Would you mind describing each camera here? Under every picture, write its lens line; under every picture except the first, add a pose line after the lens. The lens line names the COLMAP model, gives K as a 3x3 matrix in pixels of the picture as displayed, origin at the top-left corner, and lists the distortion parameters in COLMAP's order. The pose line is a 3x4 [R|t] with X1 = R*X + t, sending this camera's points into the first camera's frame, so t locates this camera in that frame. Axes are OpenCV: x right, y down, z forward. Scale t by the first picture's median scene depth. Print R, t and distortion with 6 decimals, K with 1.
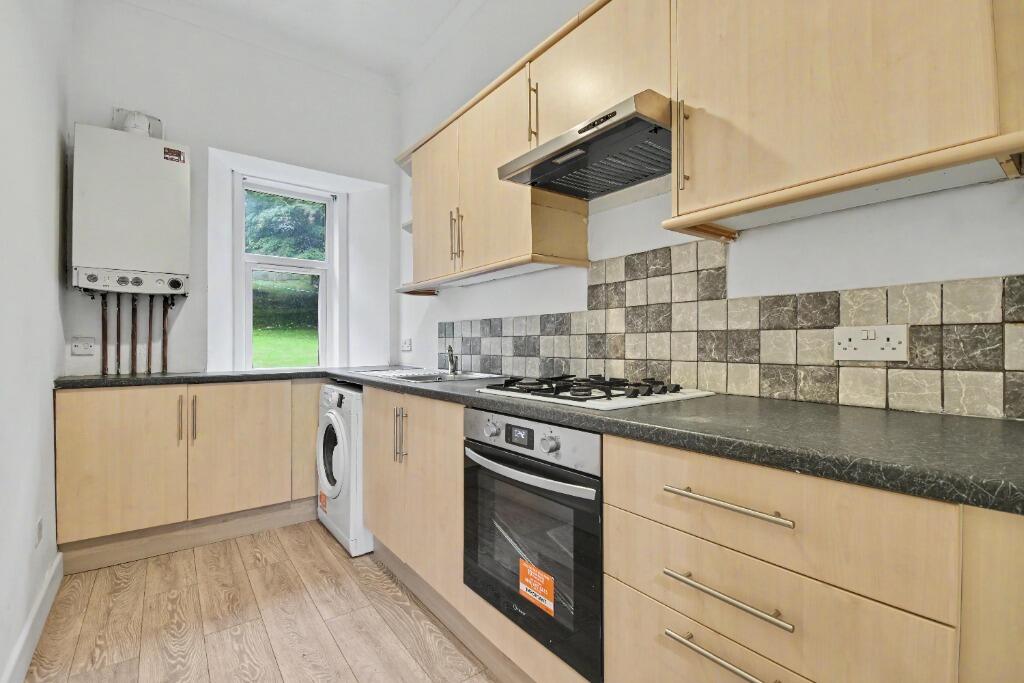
lens RADIAL K [[463.5, 0, 506.8], [0, 463.5, 342.1], [0, 0, 1]] dist [-0.001774, -0.002631]
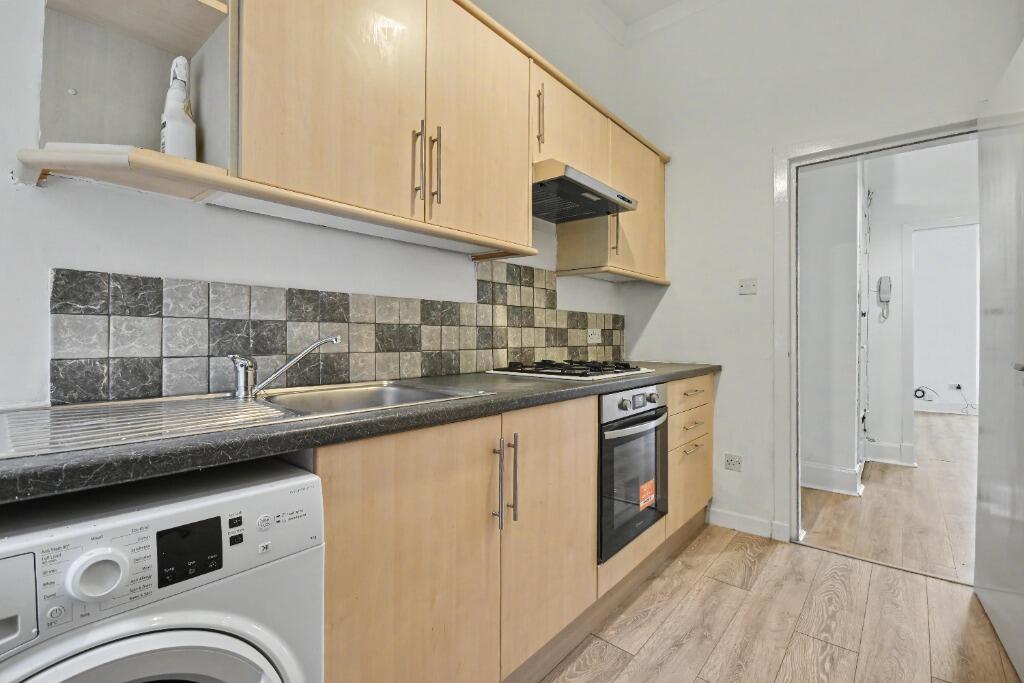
lens RADIAL K [[463.5, 0, 507.6], [0, 463.5, 339.7], [0, 0, 1]] dist [-0.001774, -0.002631]
pose [[-0.227184, -0.005324, 0.973837, -0.929987], [-0.007279, 0.999966, 0.003769, 0.010036], [-0.973825, -0.006232, -0.227215, 1.271636]]
